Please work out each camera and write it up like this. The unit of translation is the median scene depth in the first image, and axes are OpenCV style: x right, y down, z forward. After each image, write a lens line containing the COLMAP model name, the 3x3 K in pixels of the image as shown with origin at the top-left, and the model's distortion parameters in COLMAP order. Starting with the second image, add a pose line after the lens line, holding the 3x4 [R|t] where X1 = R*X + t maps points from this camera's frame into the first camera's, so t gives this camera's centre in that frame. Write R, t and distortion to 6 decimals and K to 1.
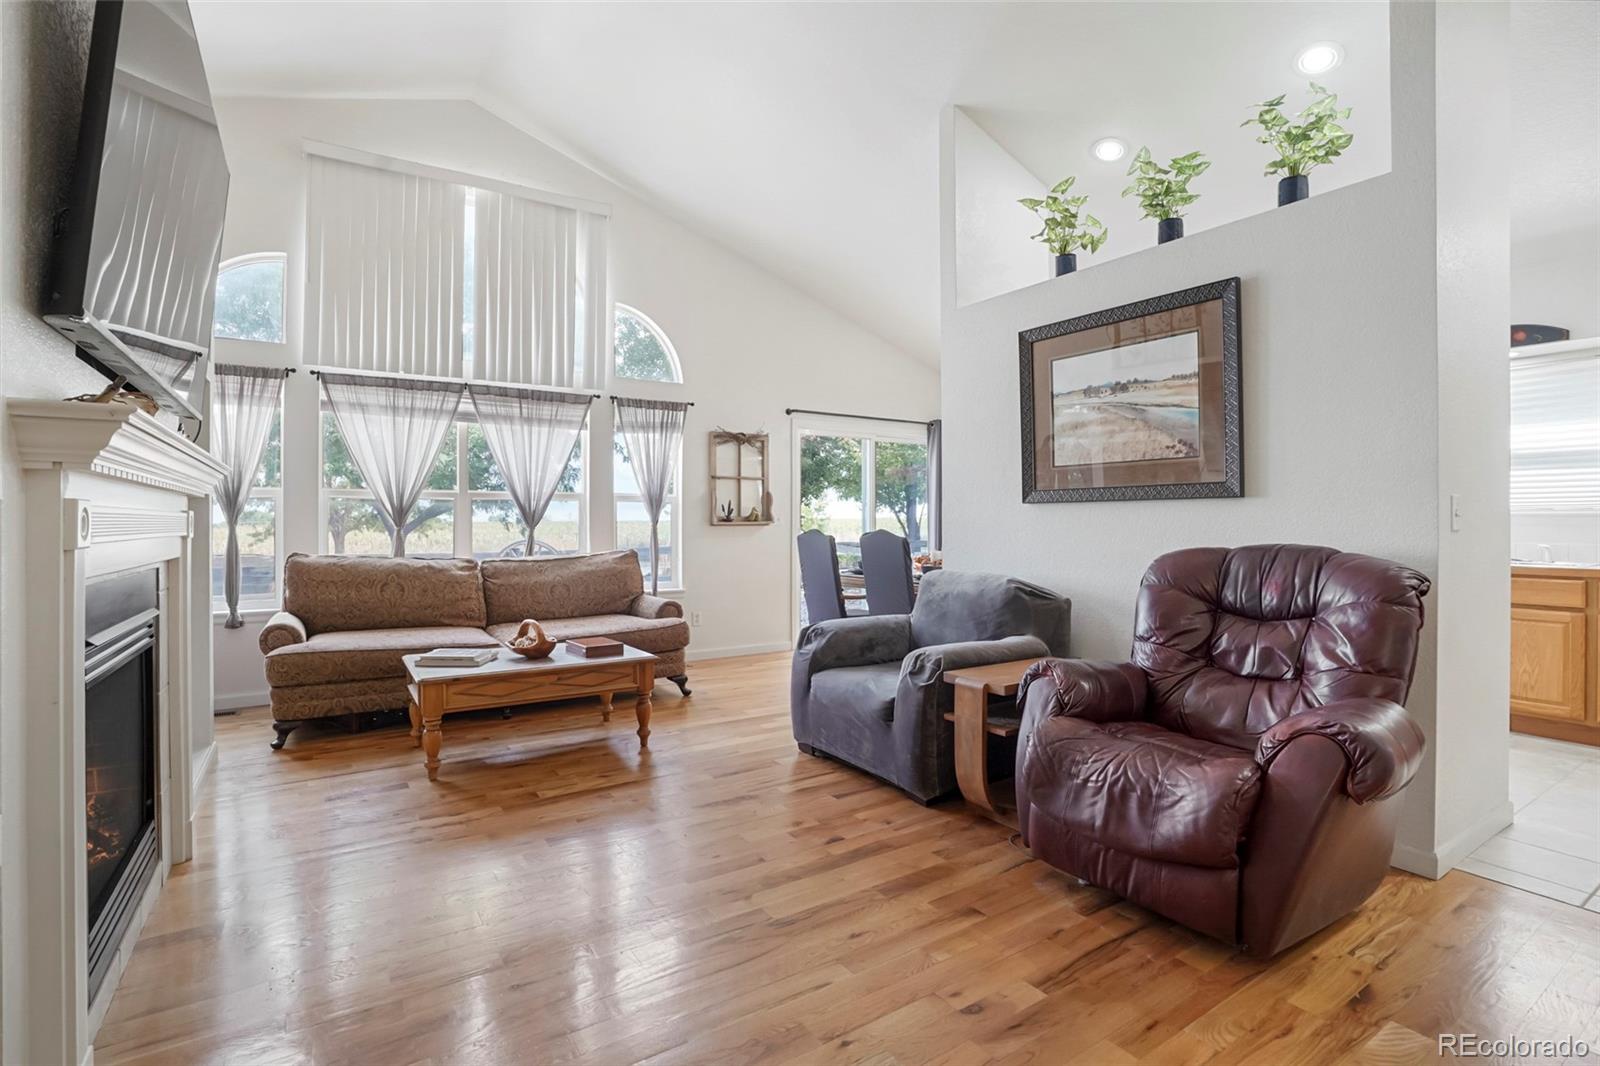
lens RADIAL K [[750.4, 0, 790.1], [0, 750.4, 509.6], [0, 0, 1]] dist [-0.037631, 0.001934]
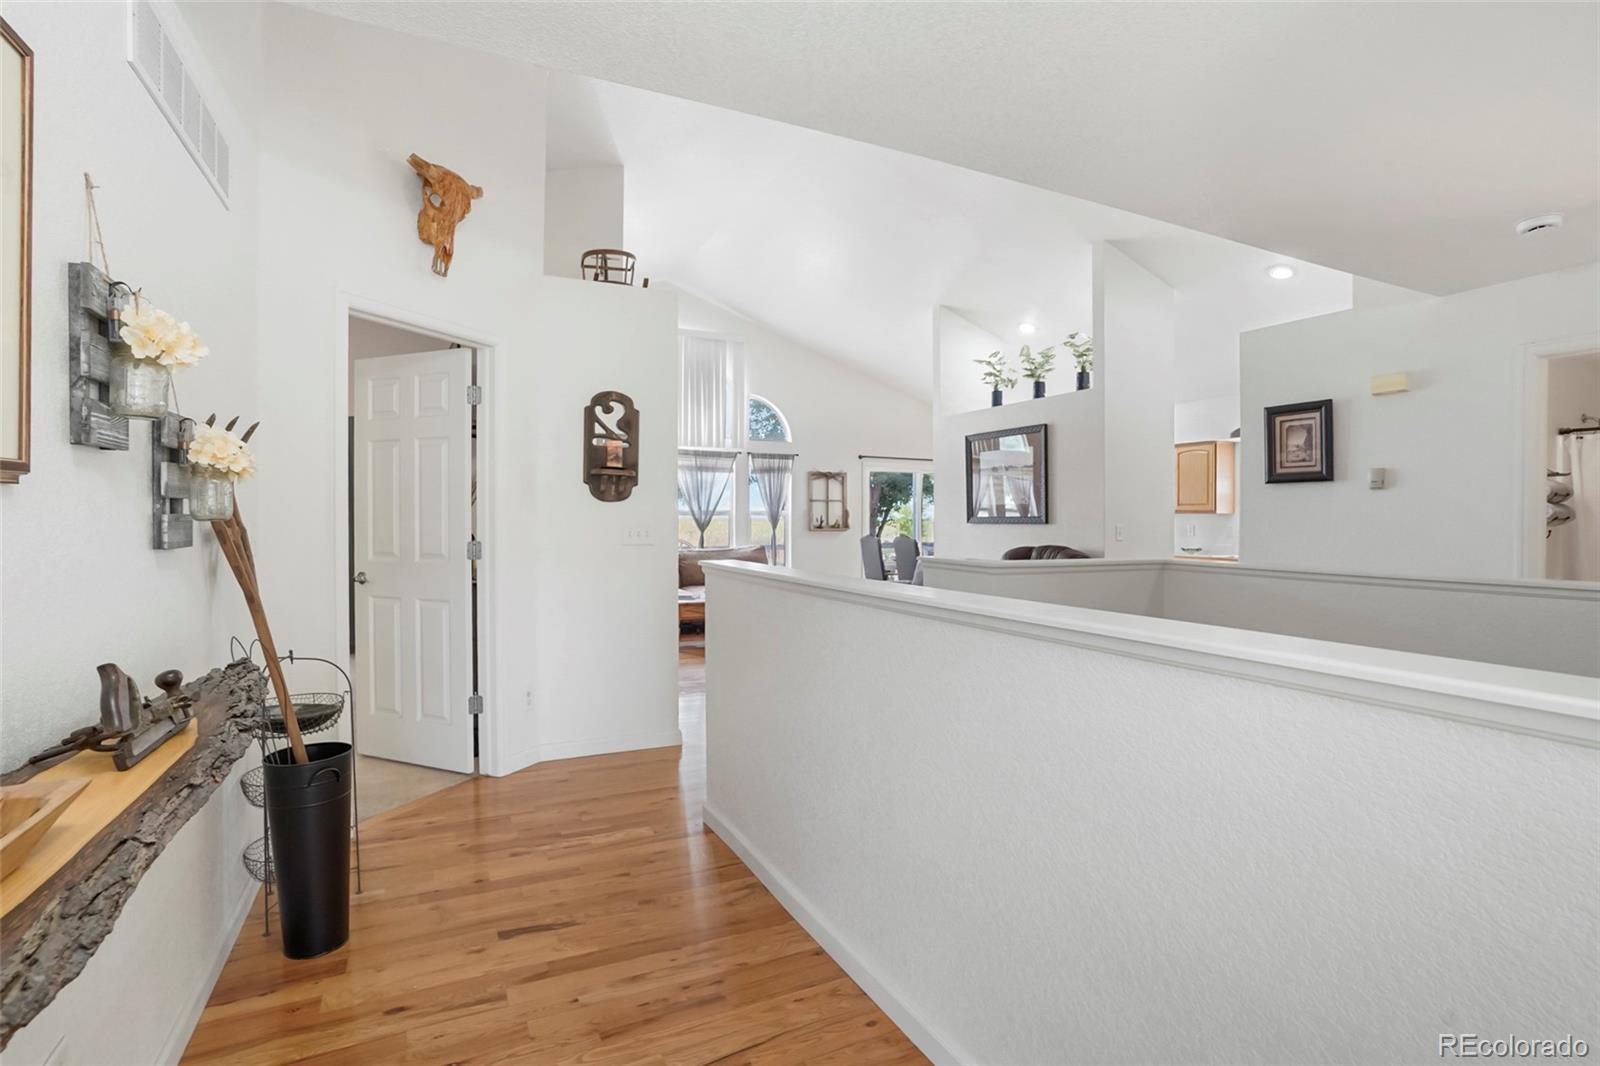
lens RADIAL K [[750.4, 0, 798.7], [0, 750.4, 529.2], [0, 0, 1]] dist [-0.037631, 0.001934]
pose [[0.991533, 0.008485, -0.129579, 0.091415], [-0.004876, 0.999592, 0.028139, -0.032889], [0.129765, -0.027269, 0.991170, -0.667665]]
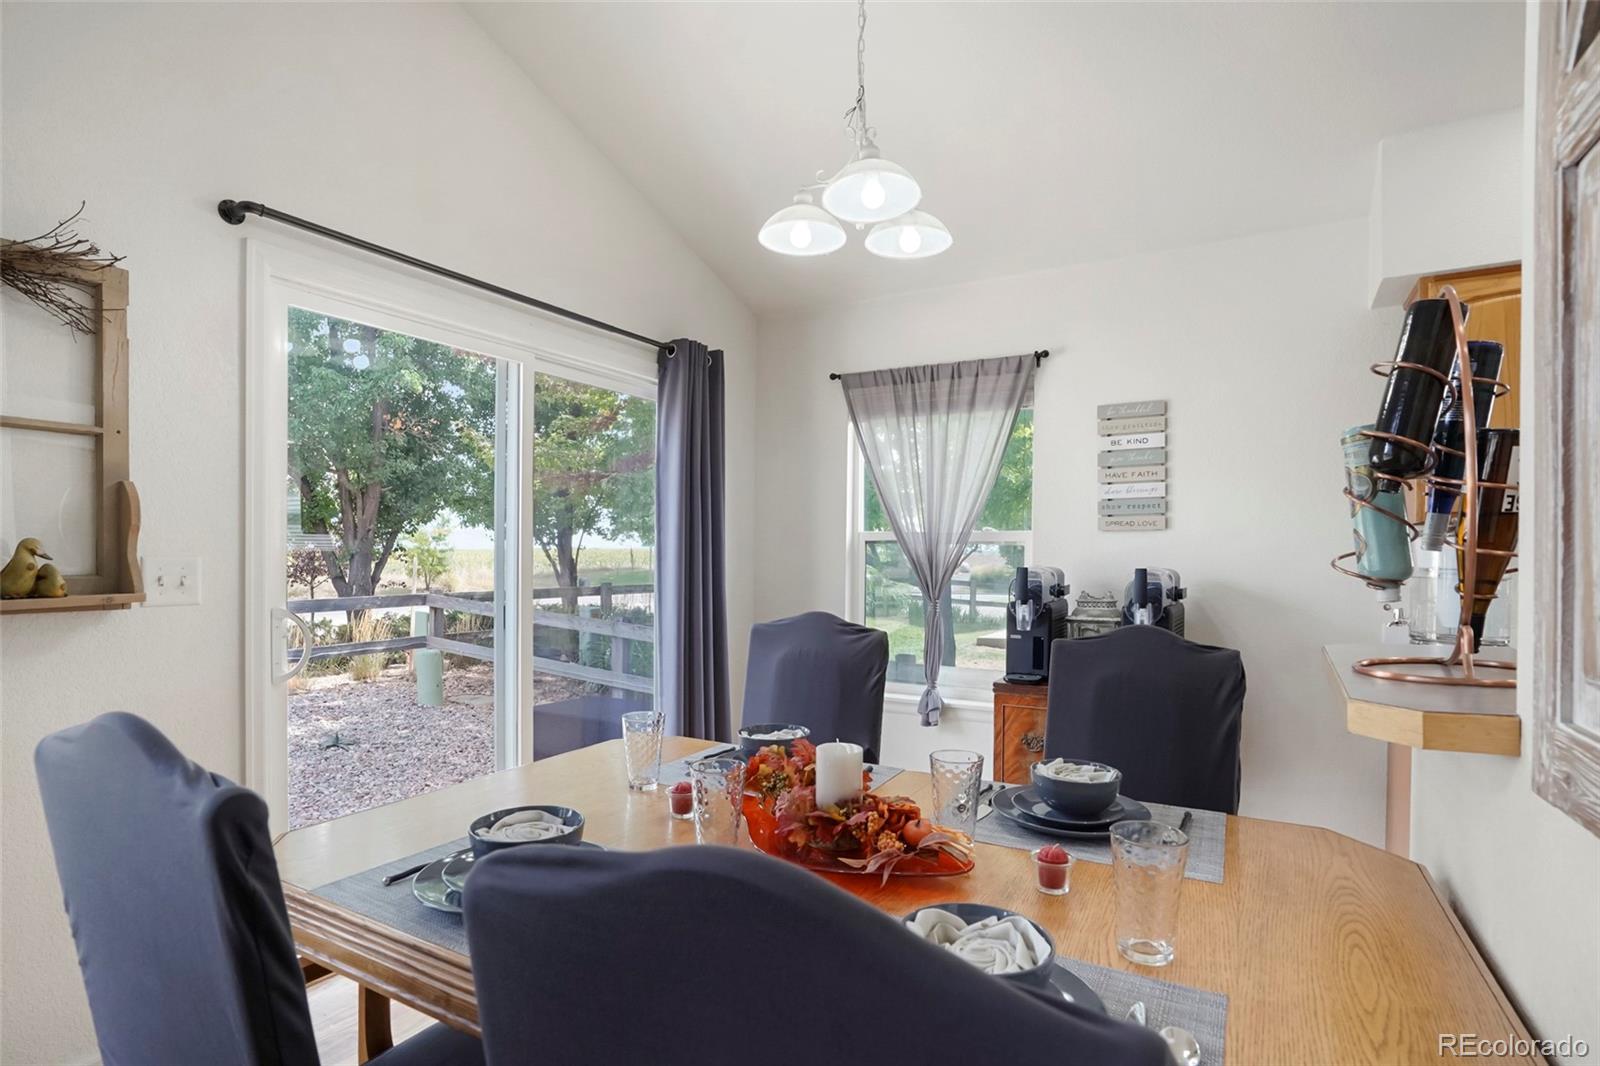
lens RADIAL K [[789.3, 0, 798.9], [0, 789.3, 547.8], [0, 0, 1]] dist [-0.035735, 0.011579]
pose [[0.893920, 0.008265, 0.448150, 0.077920], [-0.012686, 0.999896, 0.006863, -0.006421], [-0.448047, -0.011820, 0.893932, 0.807616]]
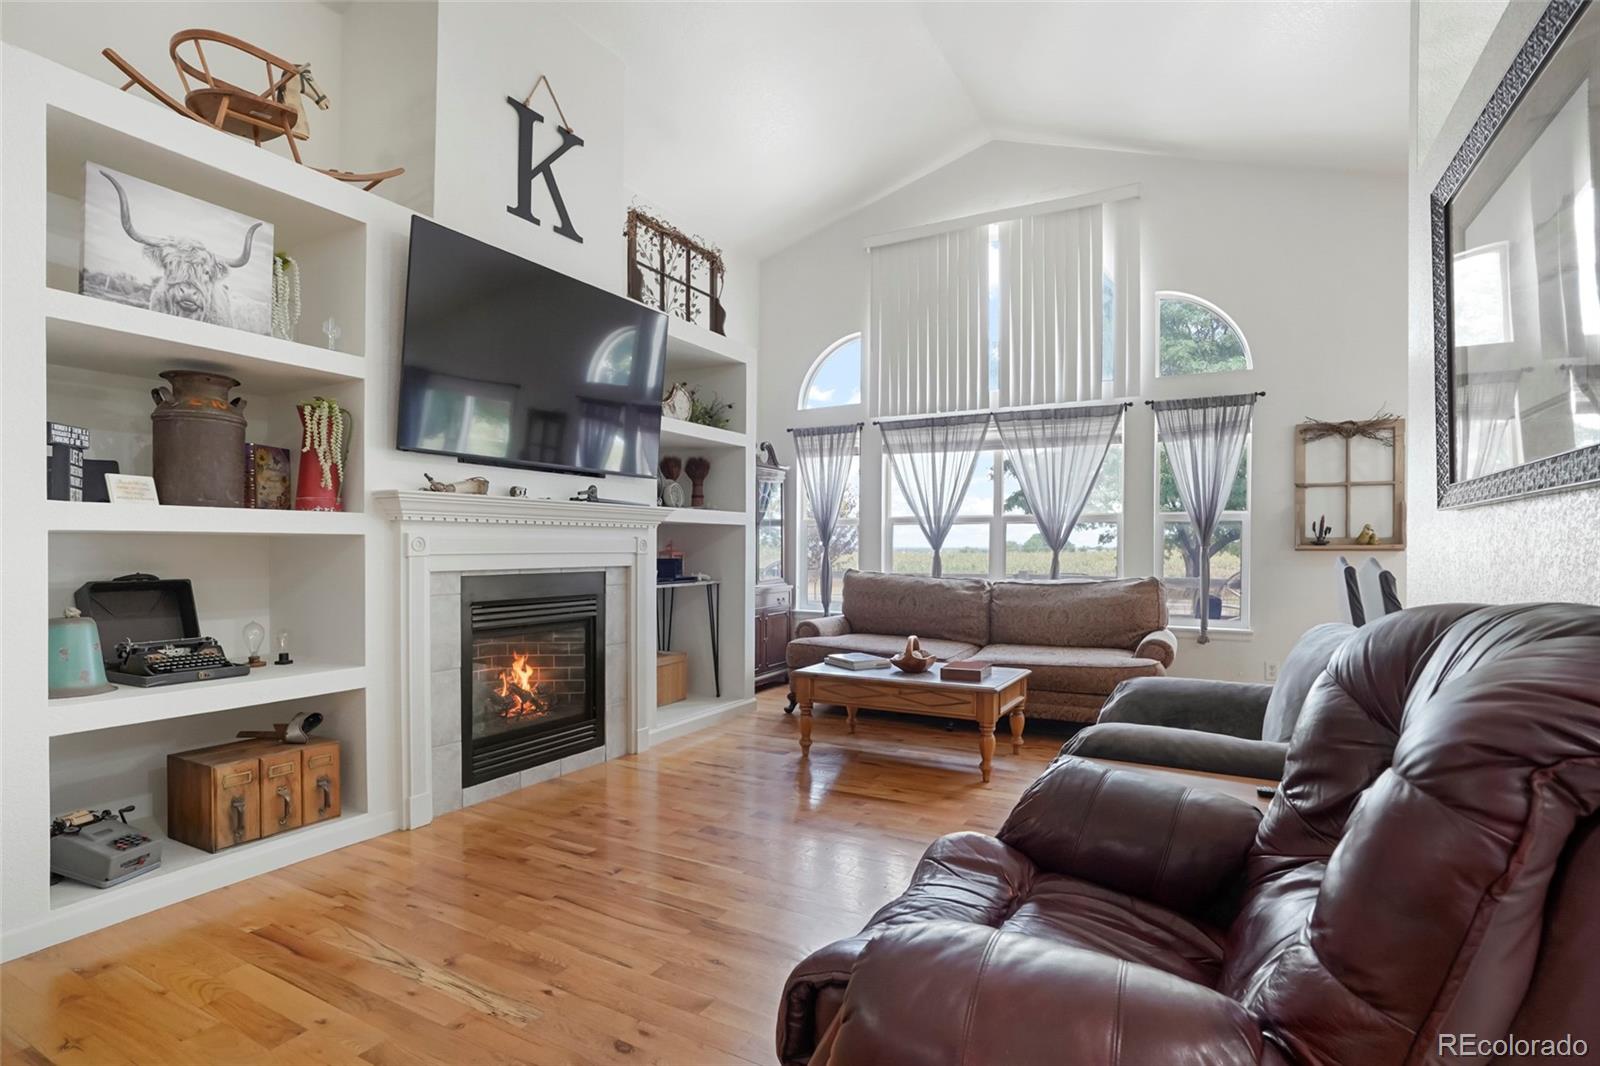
lens RADIAL K [[789.3, 0, 812.3], [0, 789.3, 541.4], [0, 0, 1]] dist [-0.035735, 0.011579]
pose [[0.489131, -0.001275, -0.872209, 0.402819], [0.011068, 0.999927, 0.004745, 0.003552], [0.872140, -0.011975, 0.489110, 0.230664]]
